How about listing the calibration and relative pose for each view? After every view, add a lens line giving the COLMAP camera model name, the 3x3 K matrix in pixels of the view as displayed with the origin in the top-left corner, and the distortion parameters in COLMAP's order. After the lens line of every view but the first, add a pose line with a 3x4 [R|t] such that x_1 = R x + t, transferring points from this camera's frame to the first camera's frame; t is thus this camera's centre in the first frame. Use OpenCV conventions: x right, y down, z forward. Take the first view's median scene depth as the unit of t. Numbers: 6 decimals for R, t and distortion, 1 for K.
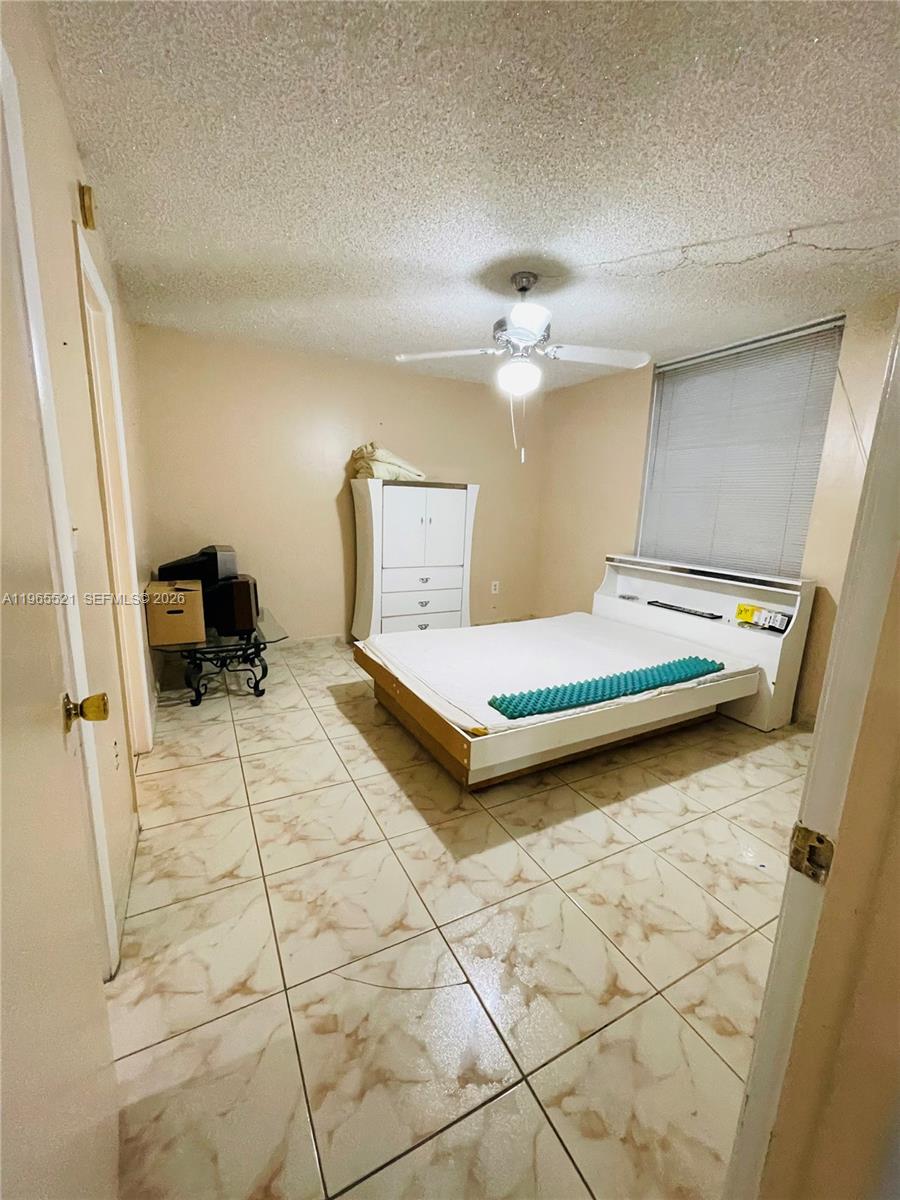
lens RADIAL K [[484.4, 0, 454.8], [0, 484.4, 598.7], [0, 0, 1]] dist [-0.008024, 0.003288]
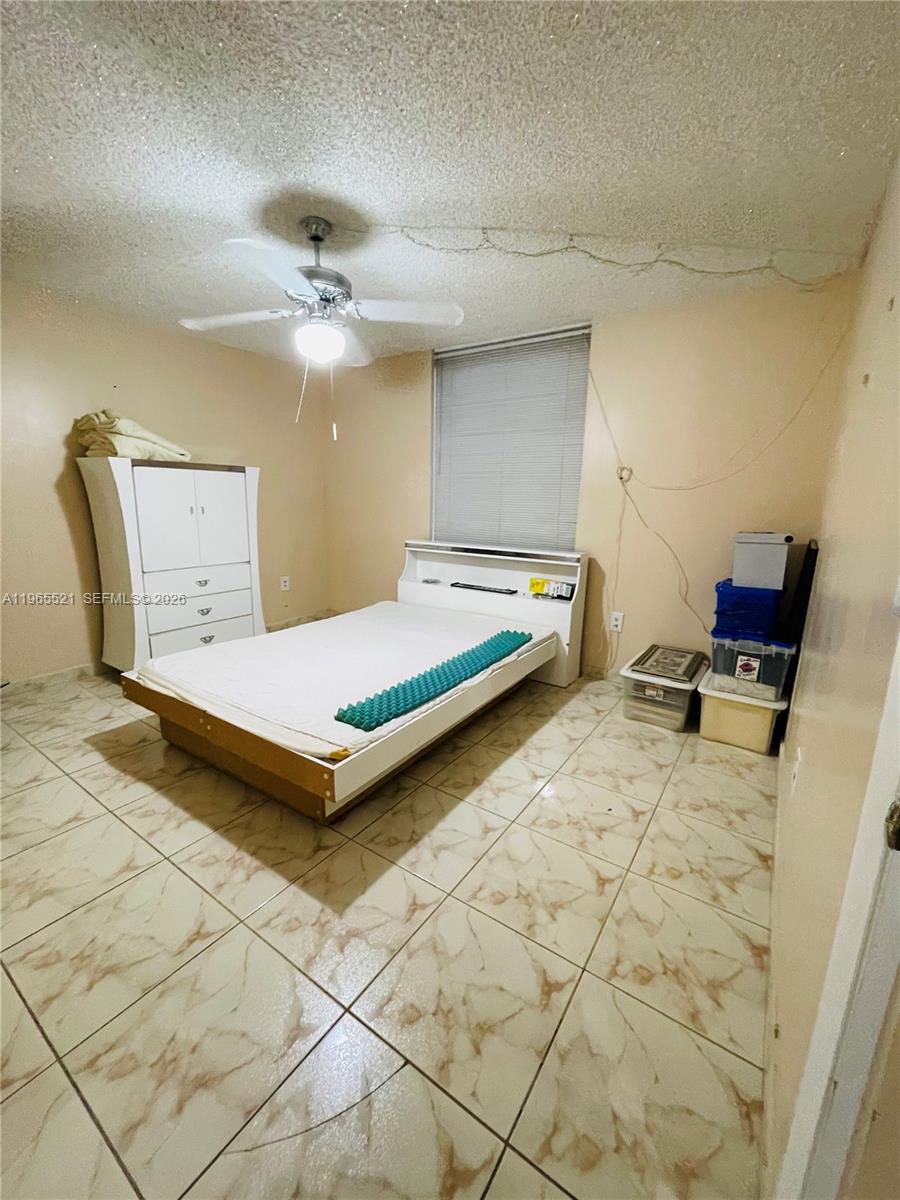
lens RADIAL K [[484.4, 0, 451.5], [0, 484.4, 599.2], [0, 0, 1]] dist [-0.008024, 0.003288]
pose [[0.885548, -0.107949, 0.451832, -0.097831], [0.096809, 0.994155, 0.047782, -0.014321], [-0.454349, 0.001429, 0.890823, 0.113877]]
